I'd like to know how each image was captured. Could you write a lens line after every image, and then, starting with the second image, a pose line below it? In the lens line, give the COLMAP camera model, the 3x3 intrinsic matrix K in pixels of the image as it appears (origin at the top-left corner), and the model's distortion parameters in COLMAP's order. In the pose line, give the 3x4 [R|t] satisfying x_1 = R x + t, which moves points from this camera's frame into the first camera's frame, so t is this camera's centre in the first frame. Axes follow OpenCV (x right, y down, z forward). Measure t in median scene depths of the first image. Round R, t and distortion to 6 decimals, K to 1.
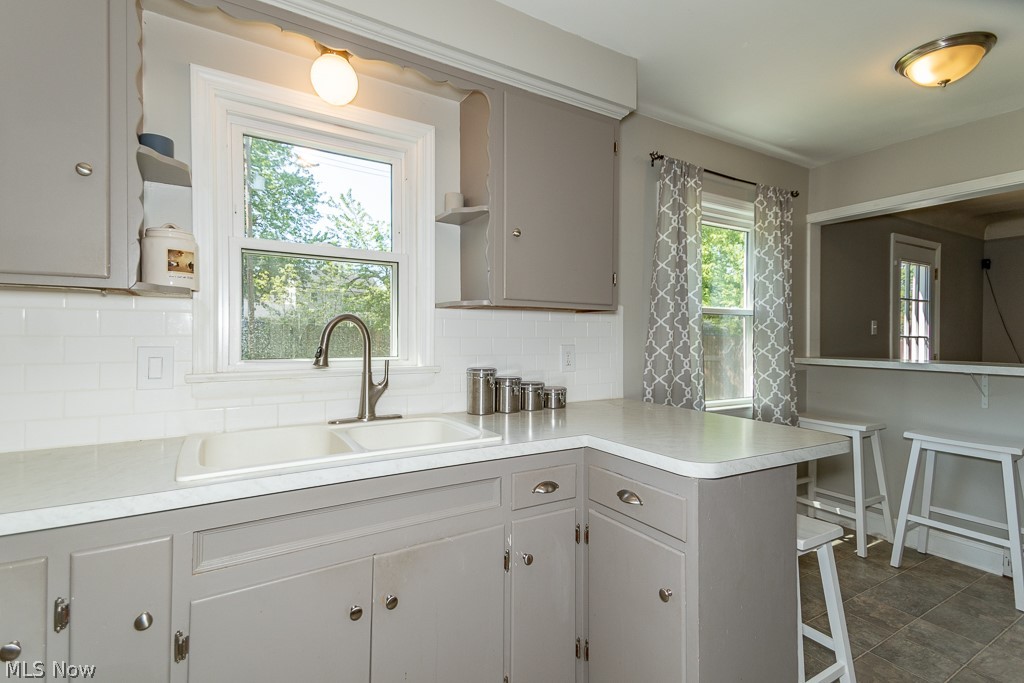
lens RADIAL K [[476.4, 0, 512.0], [0, 476.4, 341.5], [0, 0, 1]] dist [-0.001245, -0.000307]
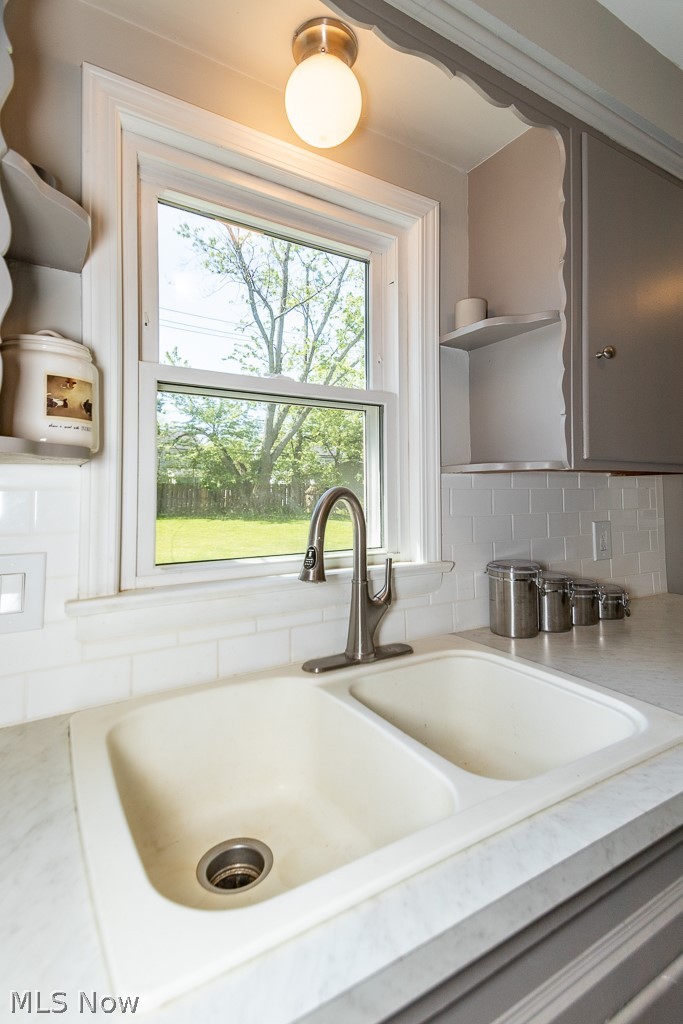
lens RADIAL K [[461.0, 0, 342.6], [0, 461.0, 480.8], [0, 0, 1]] dist [0.001383, 0.000145]
pose [[0.999453, -0.009964, 0.031533, -0.313886], [0.010970, 0.999431, -0.031910, -0.041380], [-0.031197, 0.032238, 0.998993, 0.362811]]
